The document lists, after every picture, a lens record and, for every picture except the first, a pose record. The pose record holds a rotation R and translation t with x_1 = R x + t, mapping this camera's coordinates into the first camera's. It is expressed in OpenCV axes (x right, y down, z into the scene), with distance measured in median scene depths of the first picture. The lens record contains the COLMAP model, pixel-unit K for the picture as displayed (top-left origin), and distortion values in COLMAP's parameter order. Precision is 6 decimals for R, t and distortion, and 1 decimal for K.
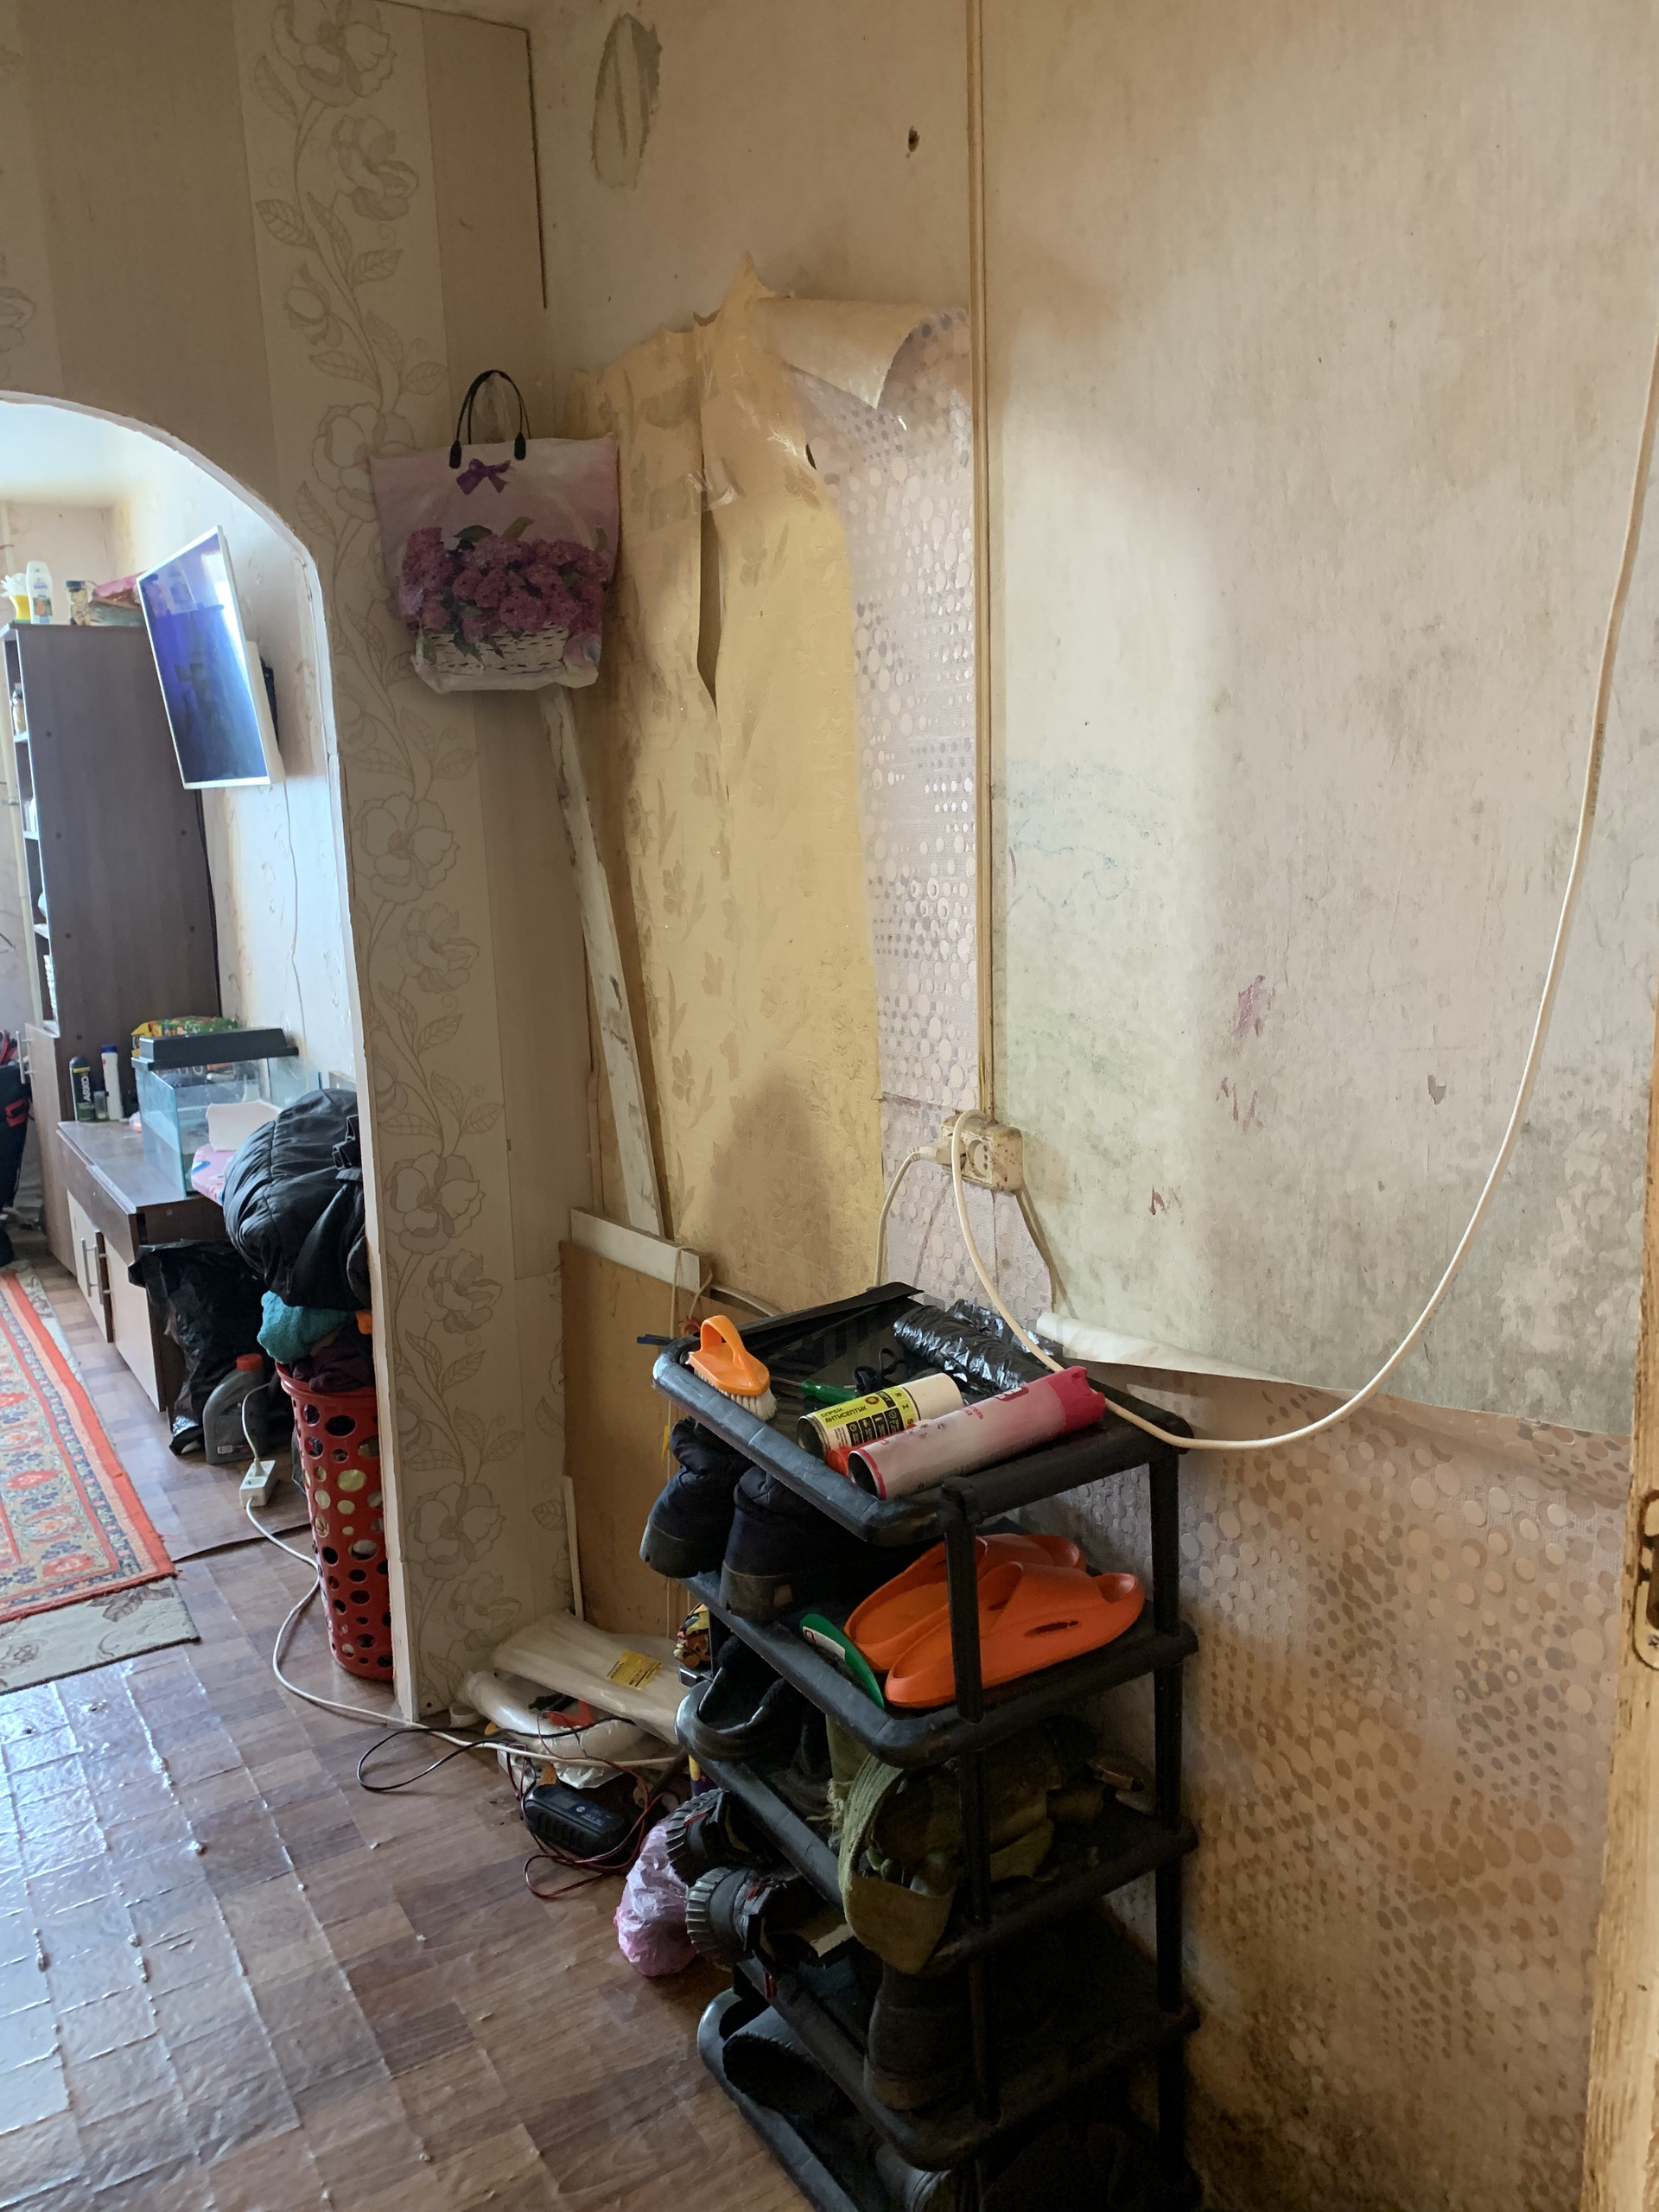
lens RADIAL K [[1685.7, 0, 808.0], [0, 1685.7, 1103.6], [0, 0, 1]] dist [0.006060, -0.001586]
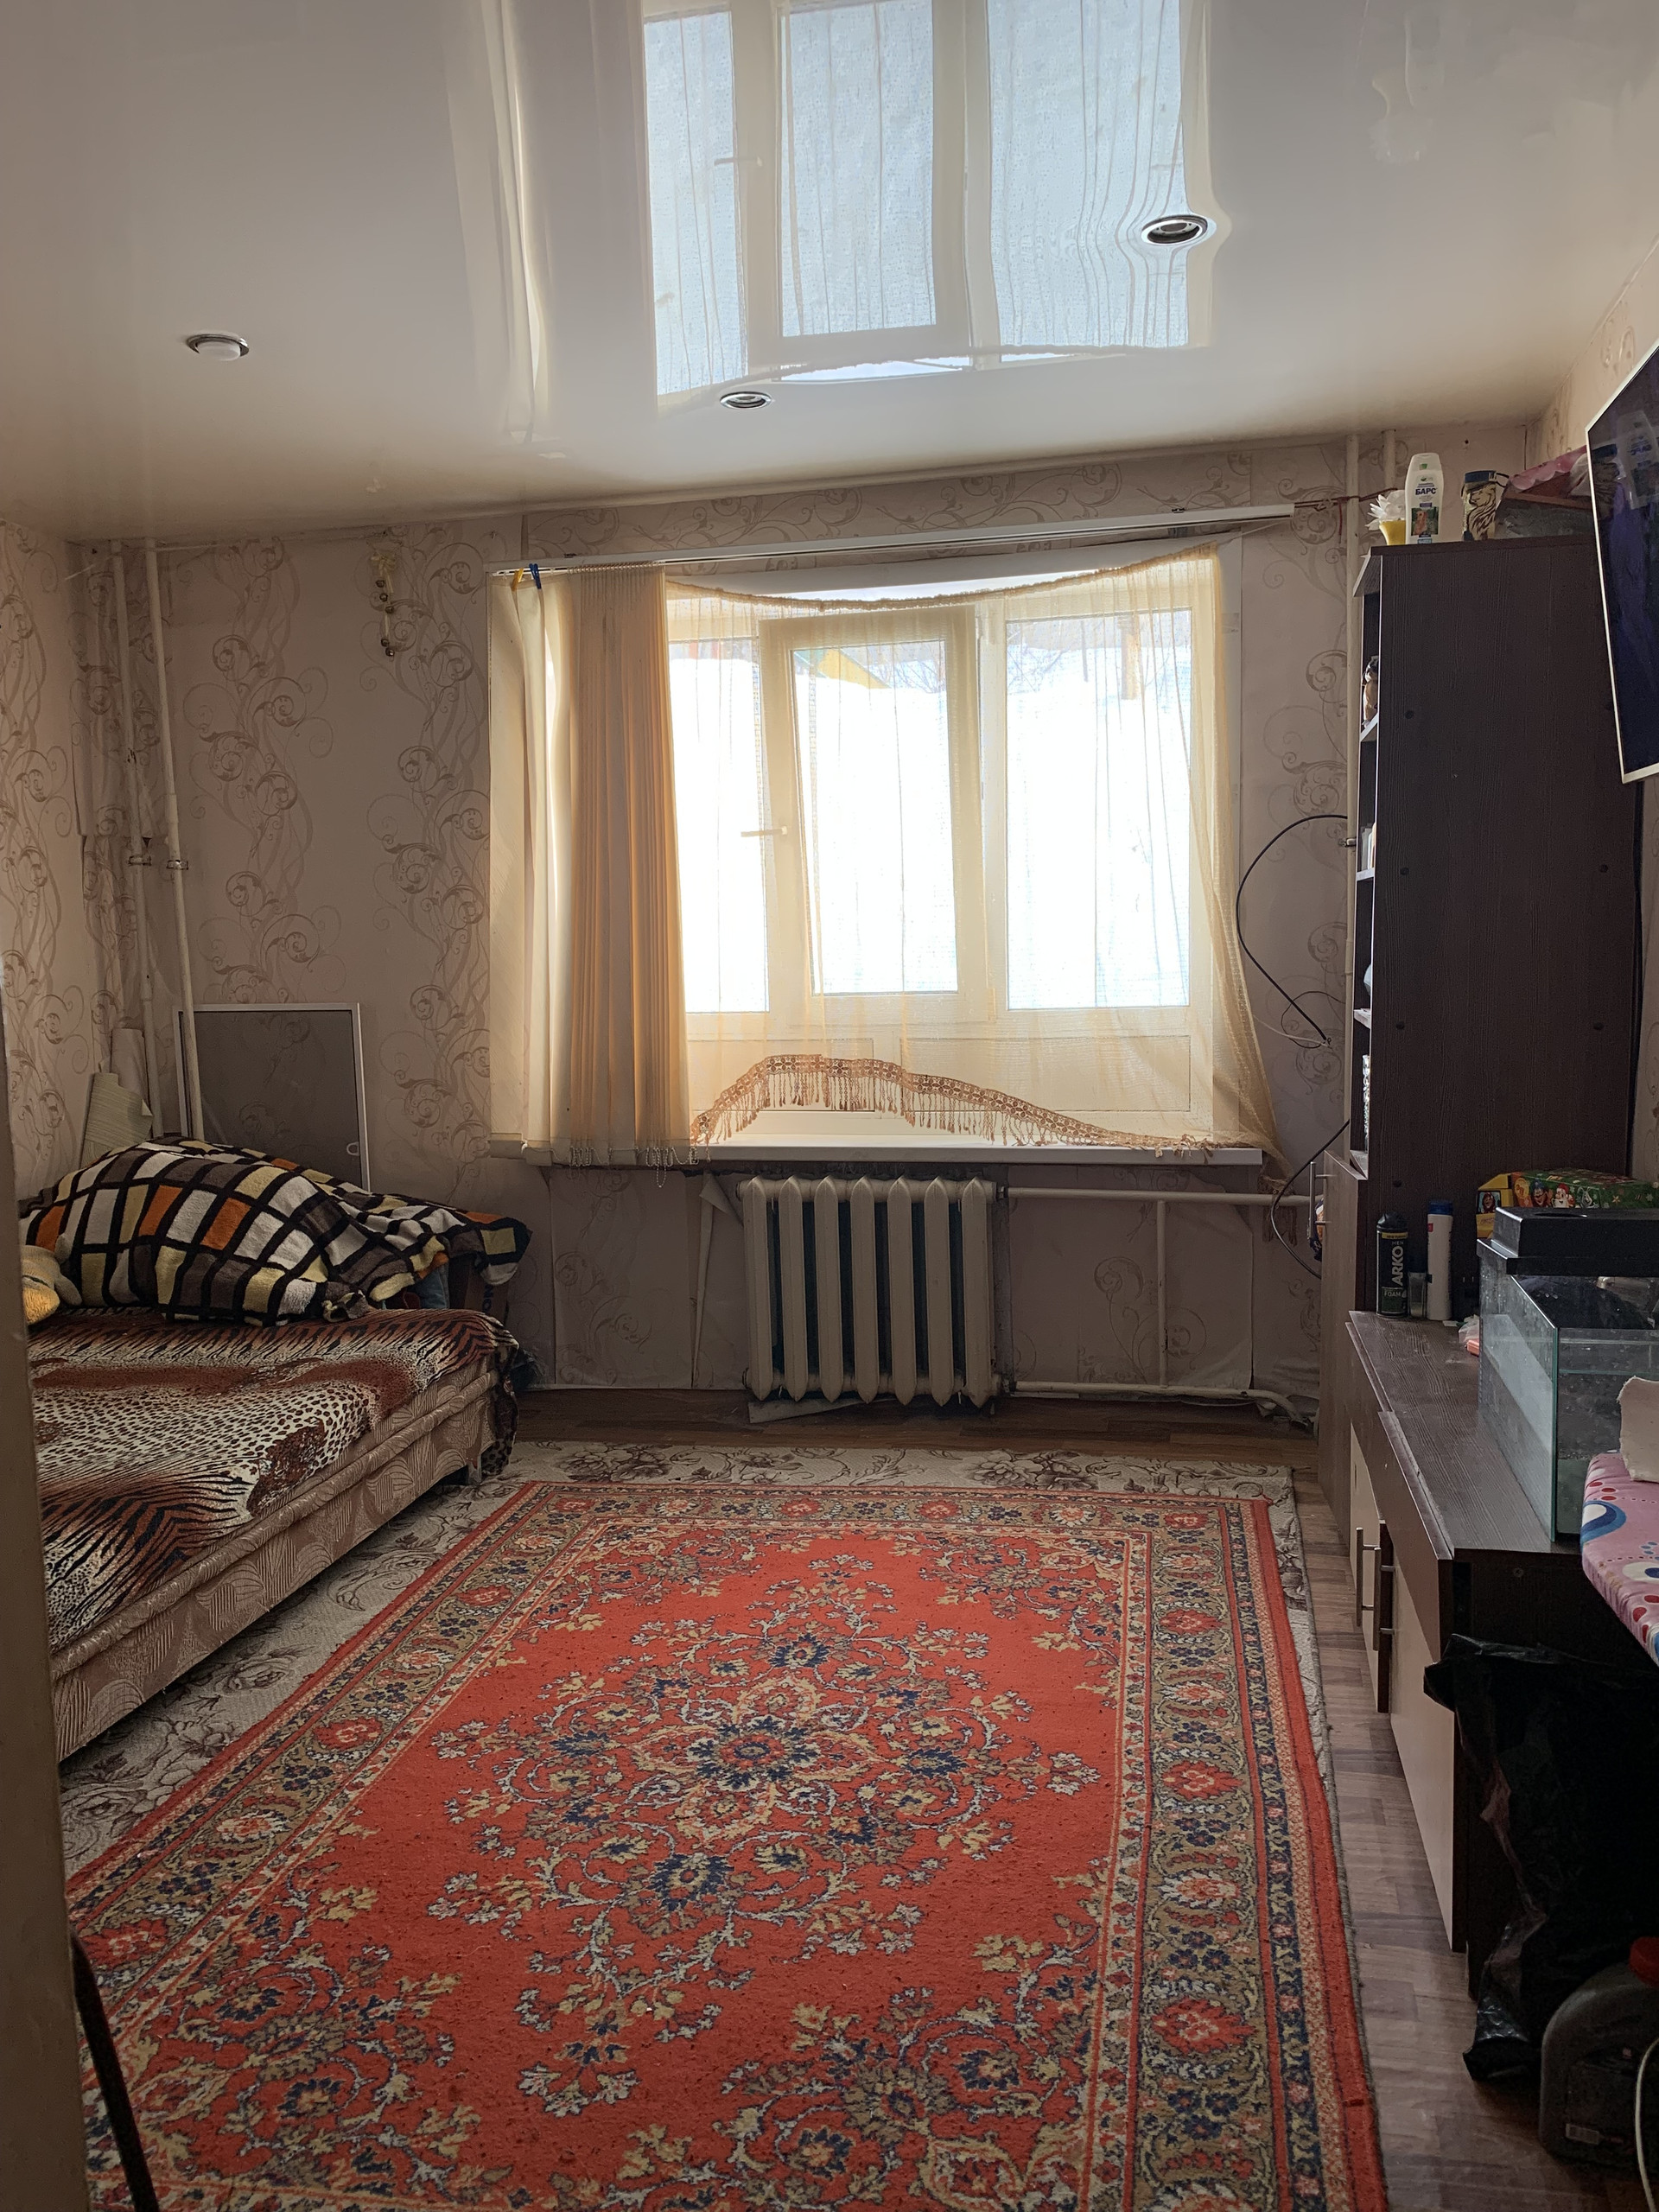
lens RADIAL K [[1685.7, 0, 812.4], [0, 1685.7, 1100.1], [0, 0, 1]] dist [0.006060, -0.001586]
pose [[0.727273, 0.083206, -0.681286, -0.162228], [-0.128188, 0.991625, -0.015733, -0.033151], [0.674272, 0.098774, 0.731848, 0.384541]]
